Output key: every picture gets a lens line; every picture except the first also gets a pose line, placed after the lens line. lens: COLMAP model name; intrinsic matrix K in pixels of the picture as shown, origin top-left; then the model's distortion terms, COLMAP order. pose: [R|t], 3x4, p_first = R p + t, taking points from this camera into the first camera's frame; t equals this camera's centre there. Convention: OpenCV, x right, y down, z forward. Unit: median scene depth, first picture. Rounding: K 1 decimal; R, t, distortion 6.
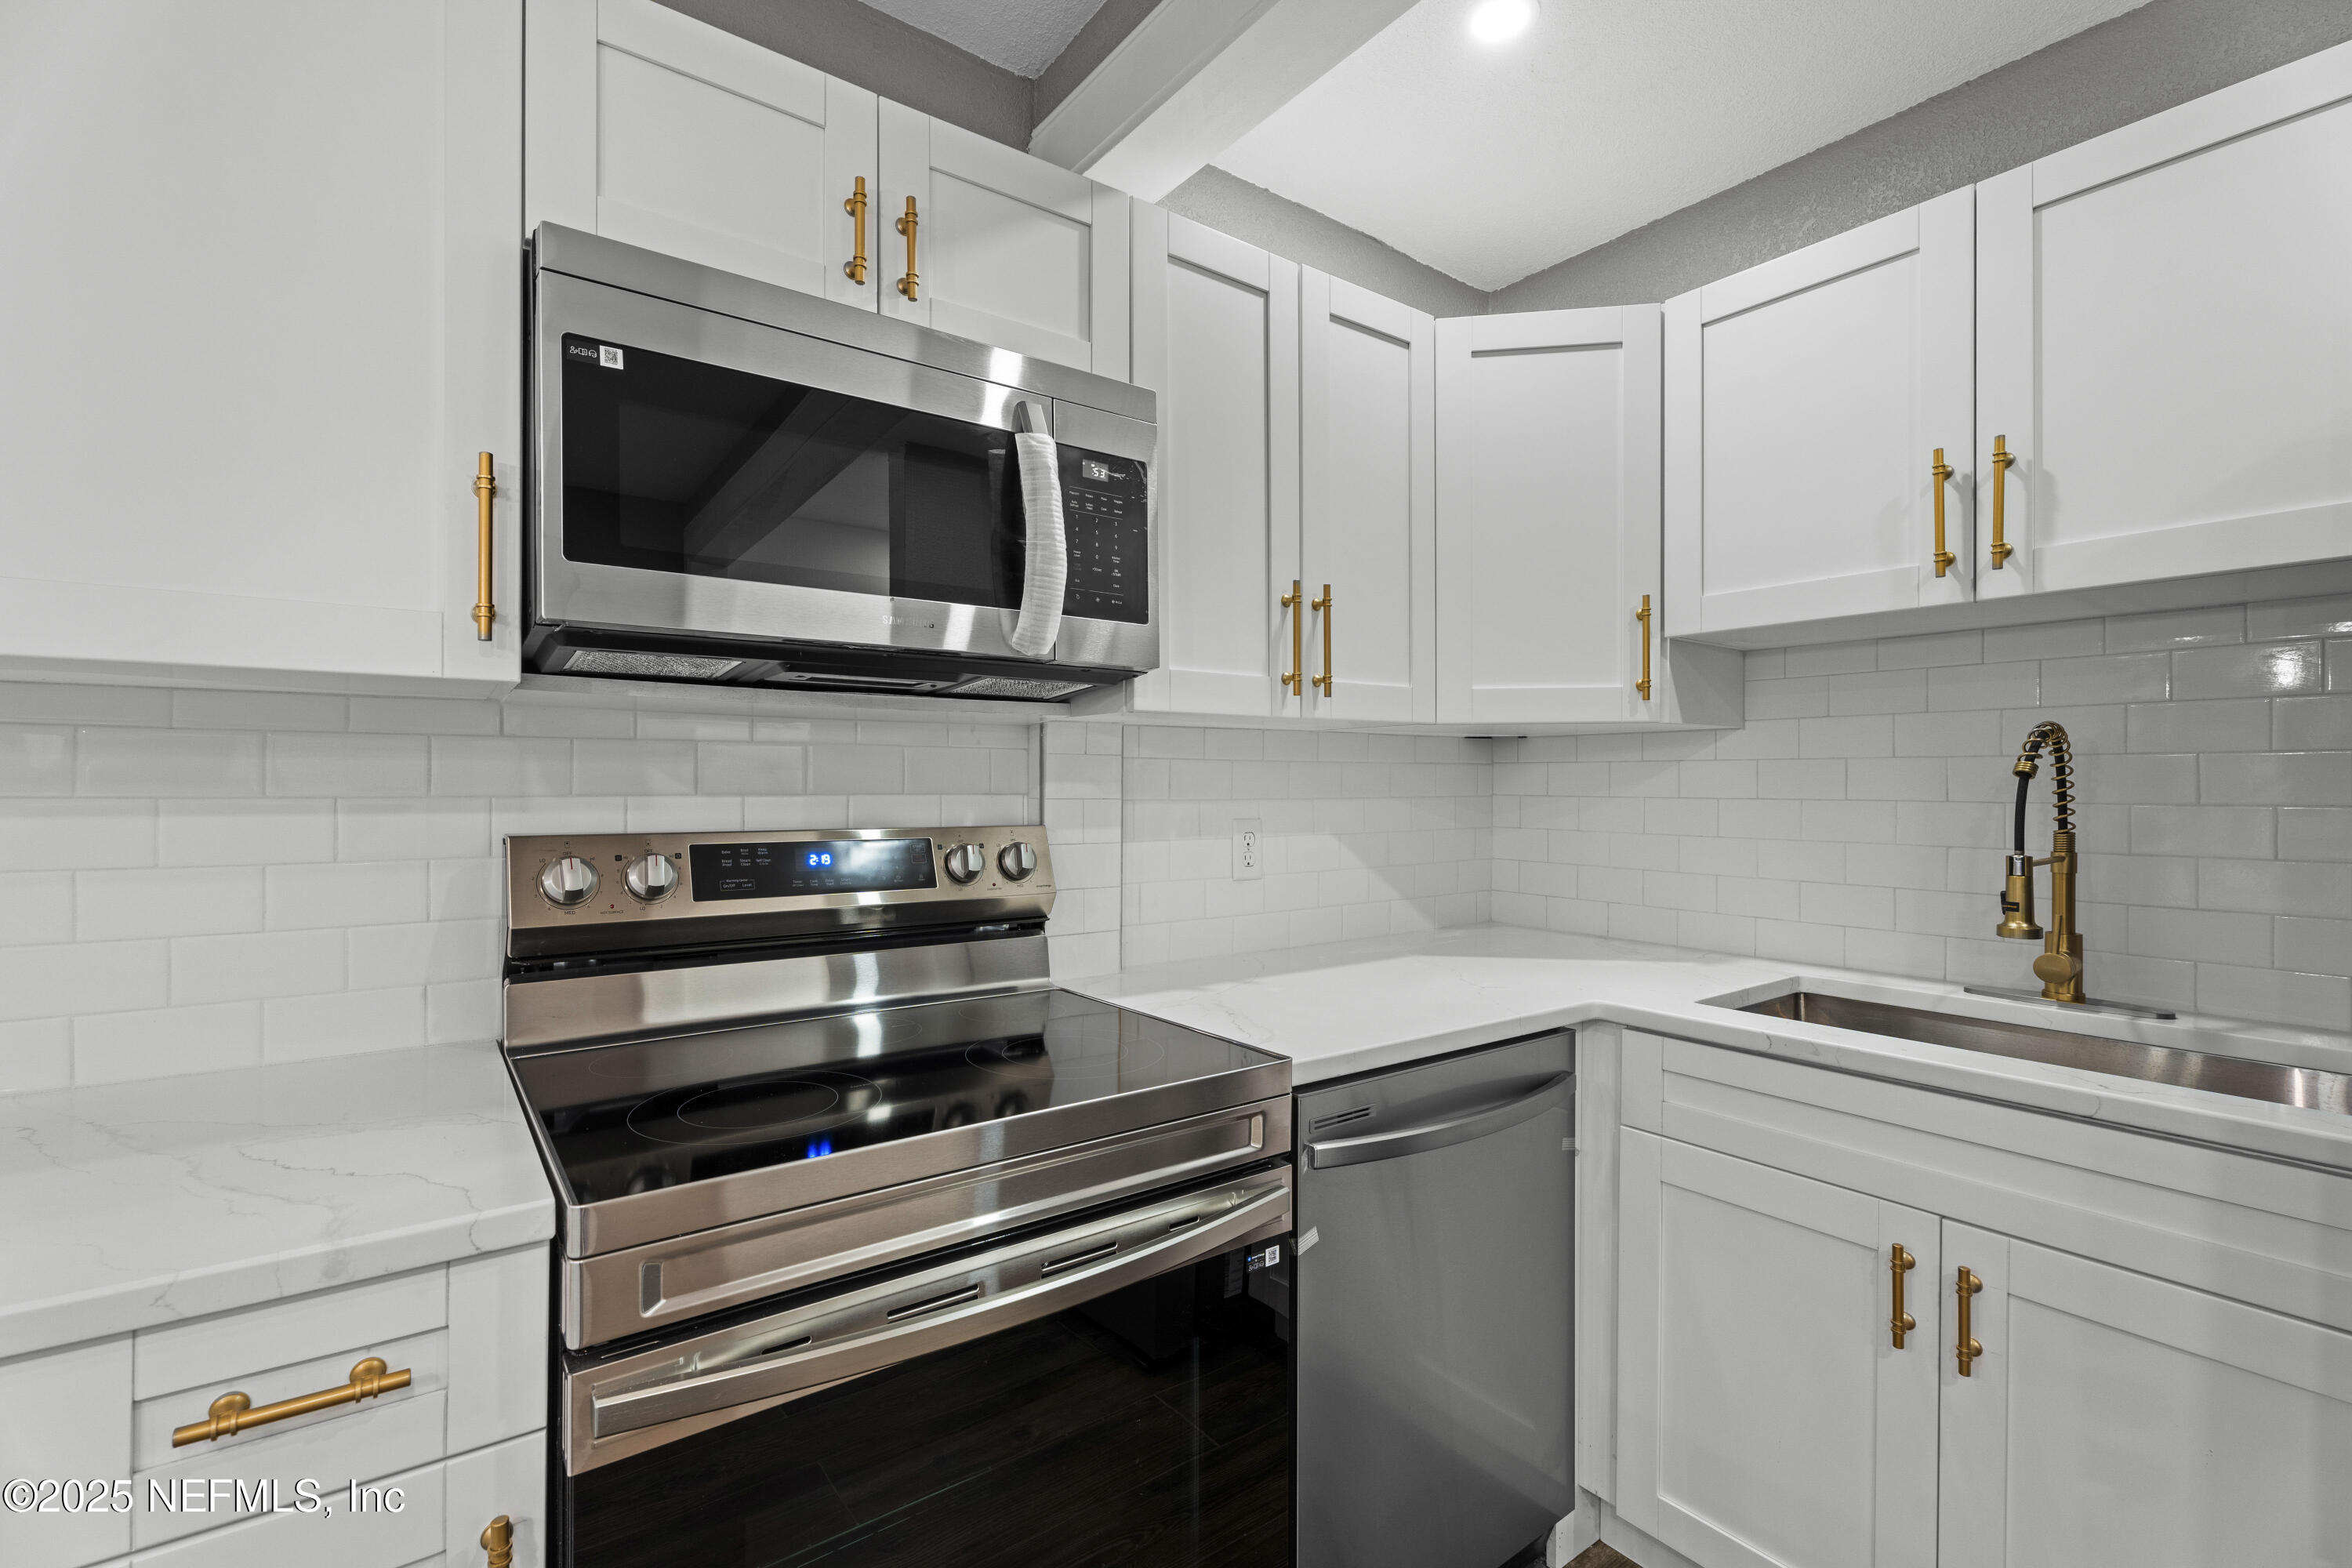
lens RADIAL K [[1055.0, 0, 1184.8], [0, 1055.0, 786.4], [0, 0, 1]] dist [0.003058, -0.001901]
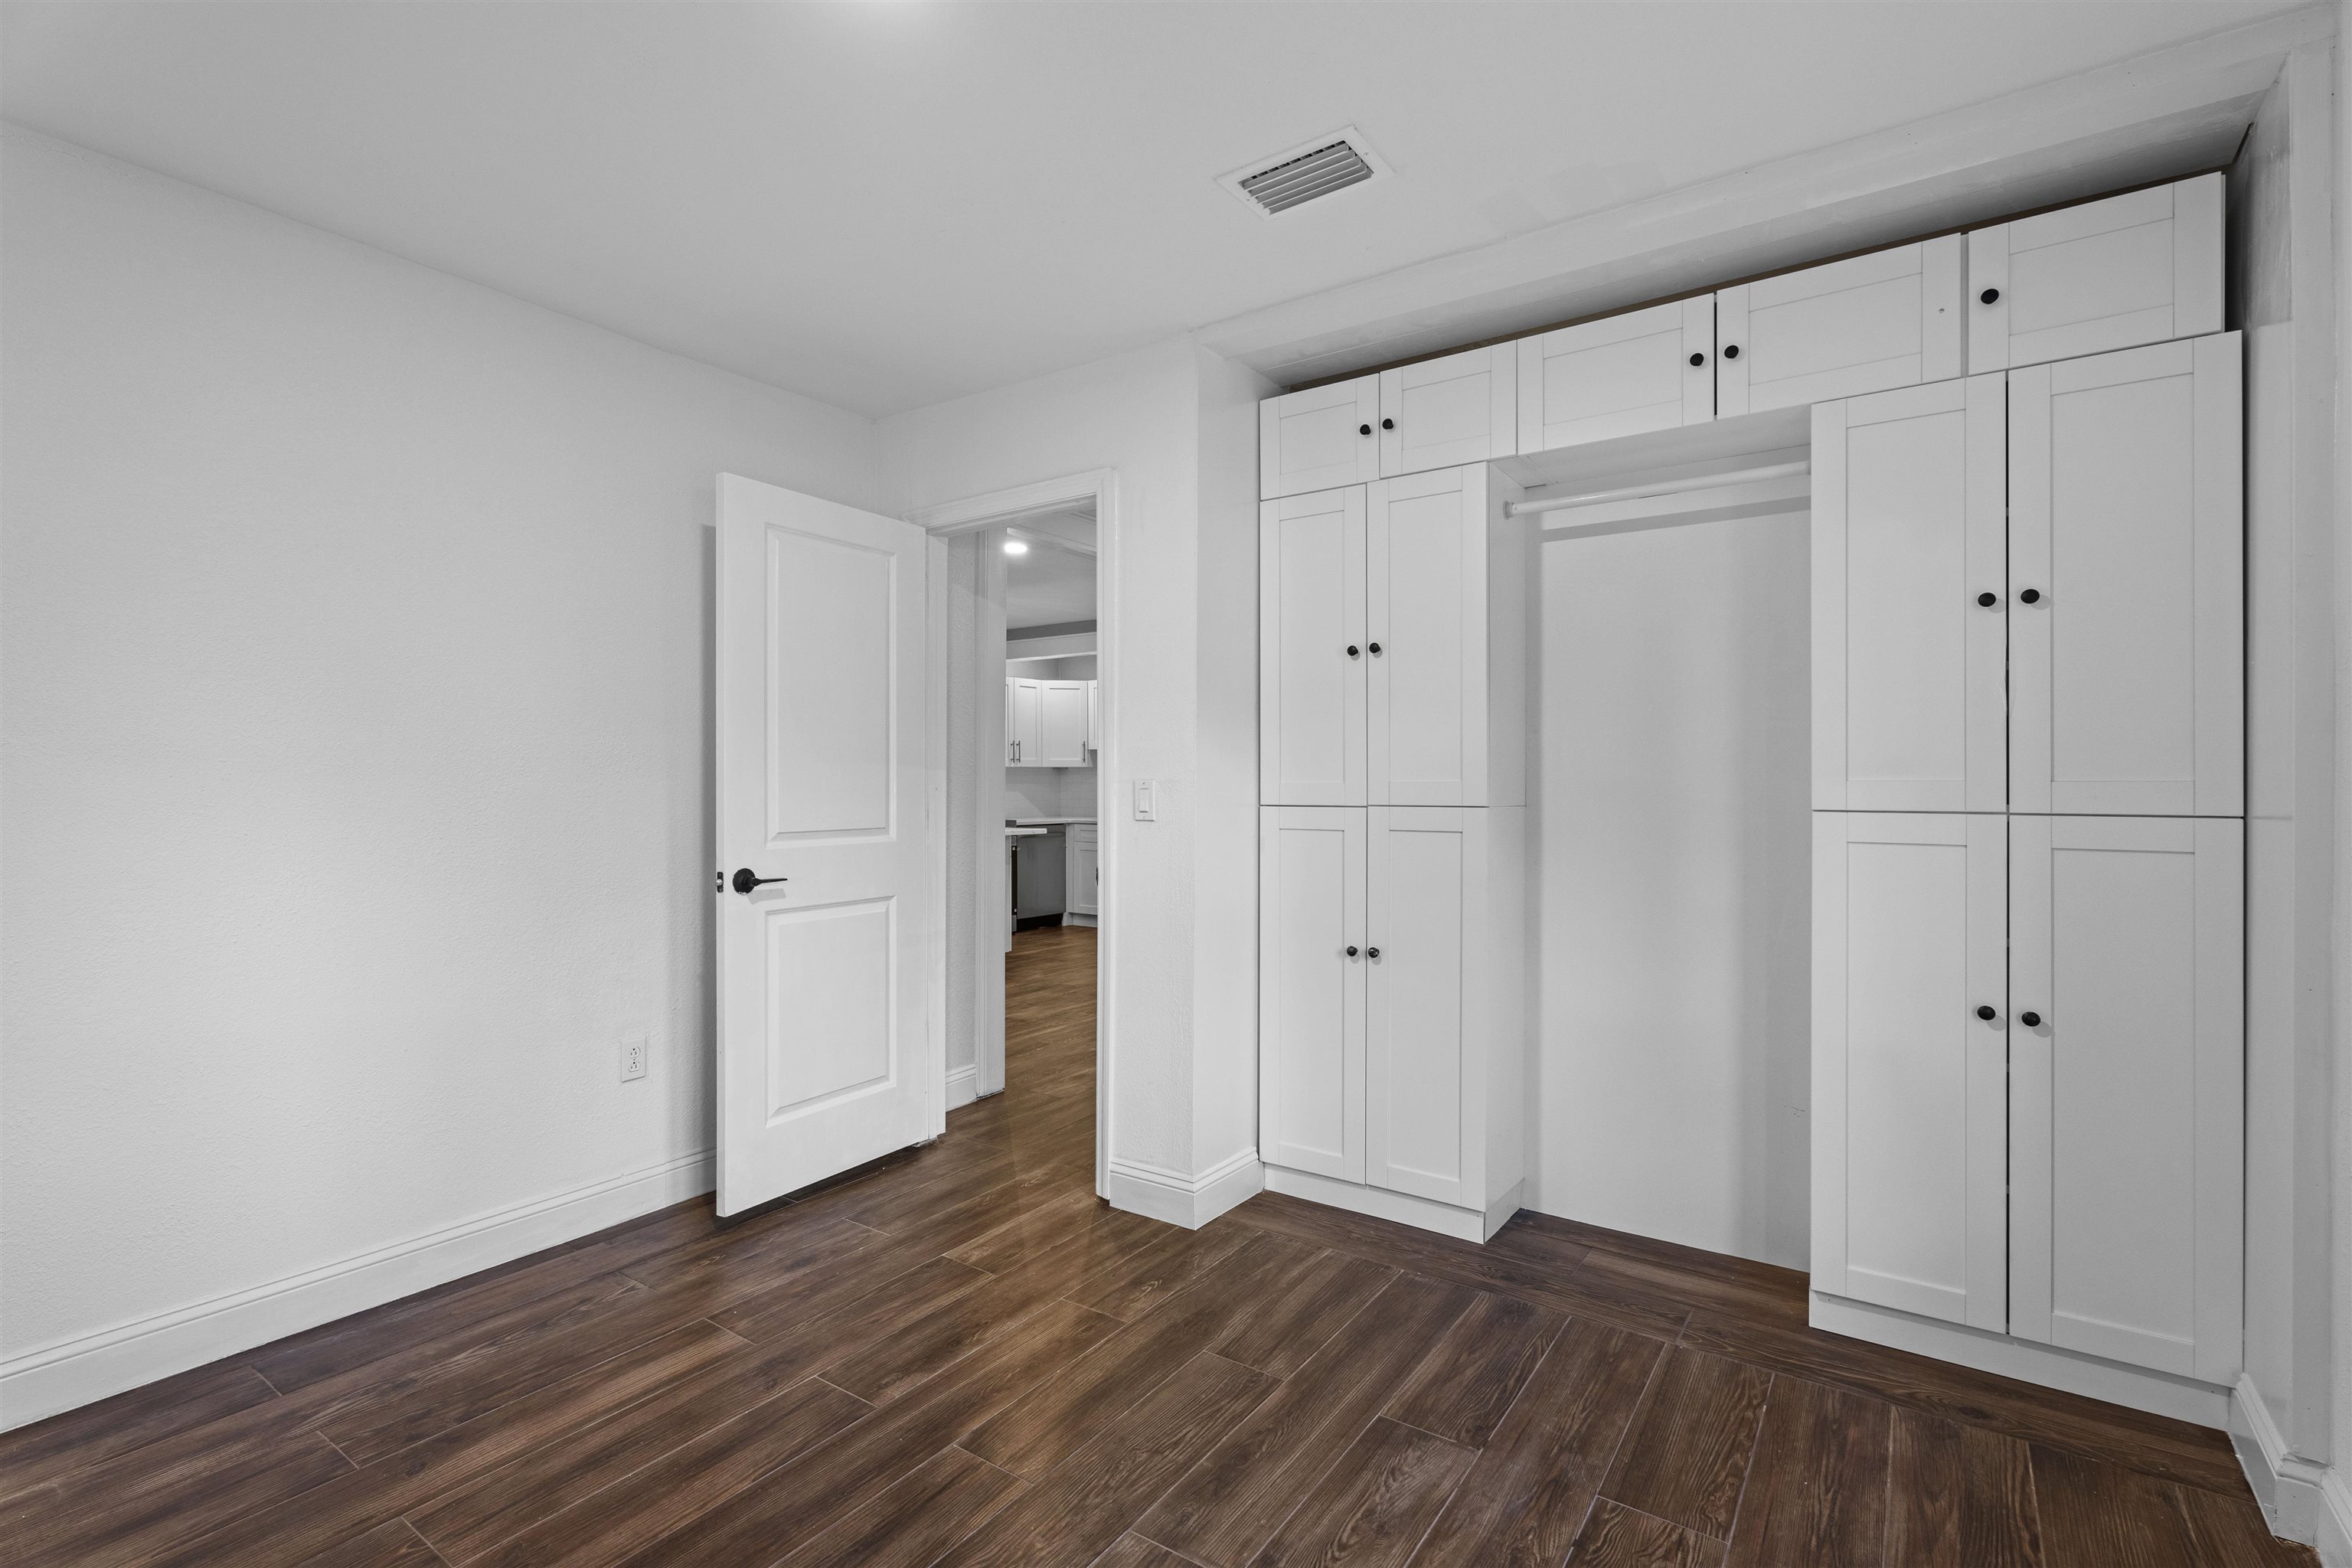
lens RADIAL K [[1055.0, 0, 1185.3], [0, 1055.0, 774.5], [0, 0, 1]] dist [0.003058, -0.001901]
pose [[0.949802, -0.007138, 0.312770, -0.790289], [0.006386, 0.999974, 0.003428, -0.048568], [-0.312786, -0.001259, 0.949823, -4.614733]]
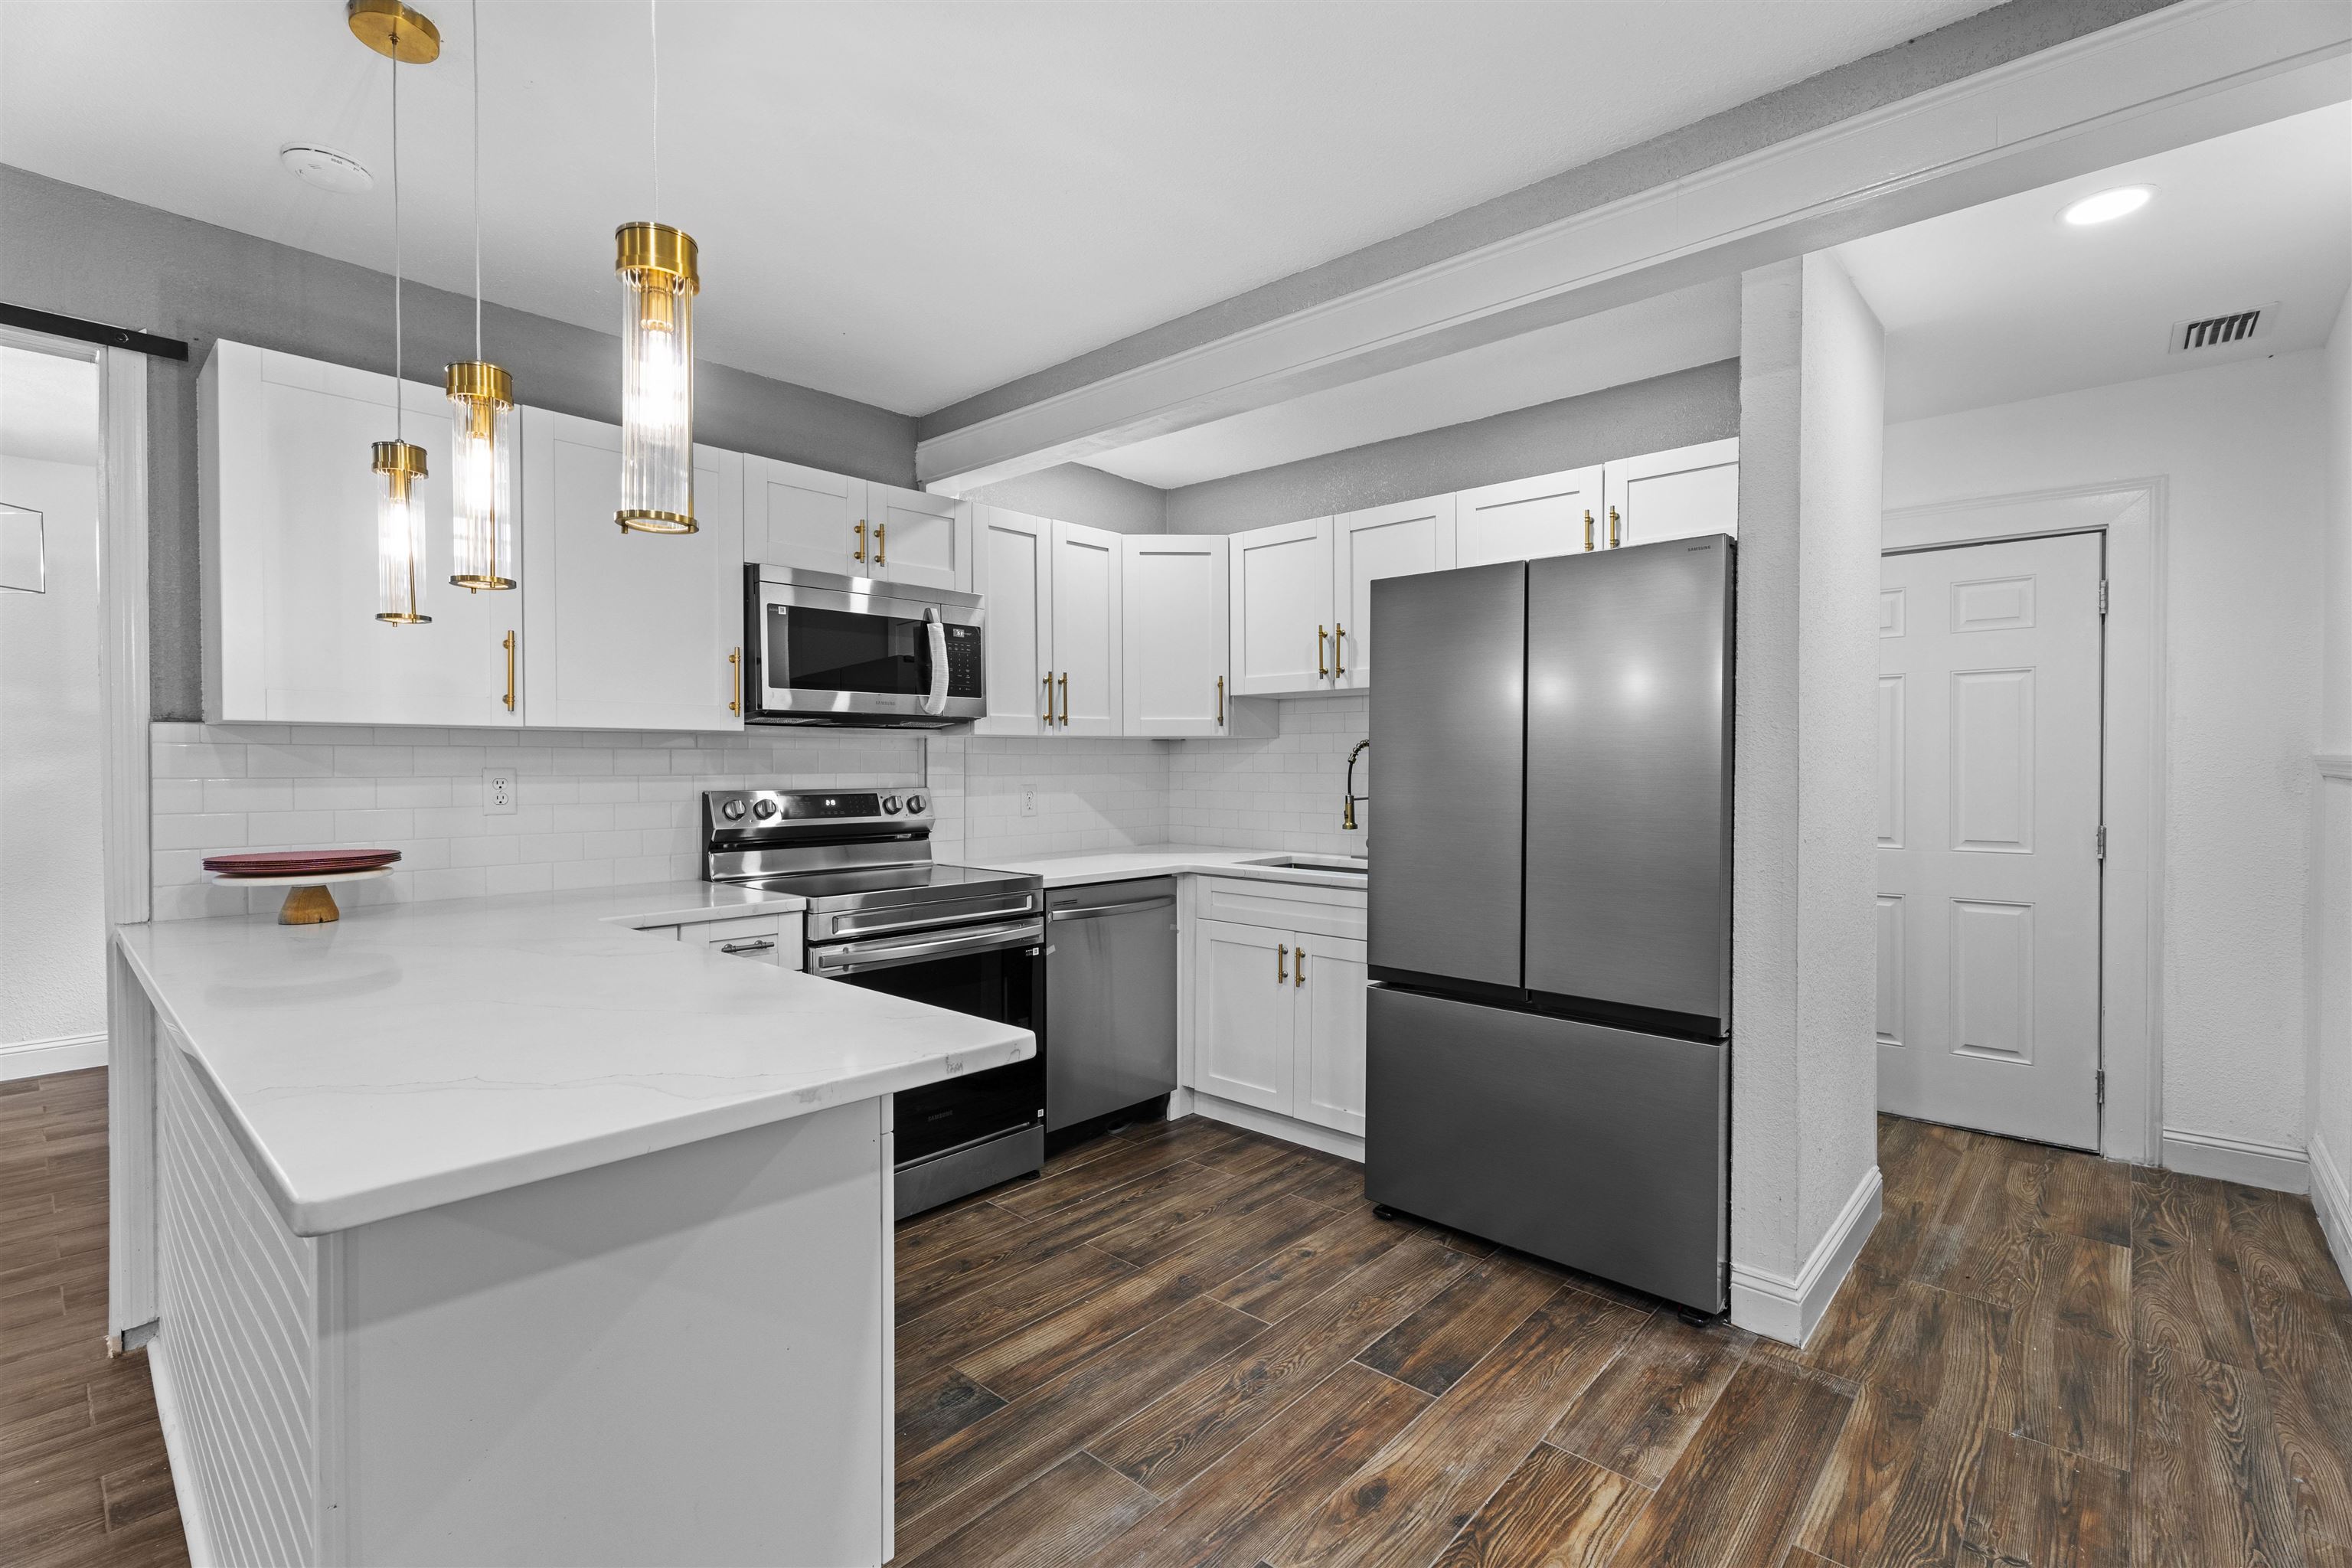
lens RADIAL K [[1055.0, 0, 1216.3], [0, 1055.0, 772.9], [0, 0, 1]] dist [0.003058, -0.001901]
pose [[0.975350, -0.005403, 0.220599, -0.041102], [0.003648, 0.999958, 0.008362, -0.007121], [-0.220635, -0.007351, 0.975329, -1.249270]]
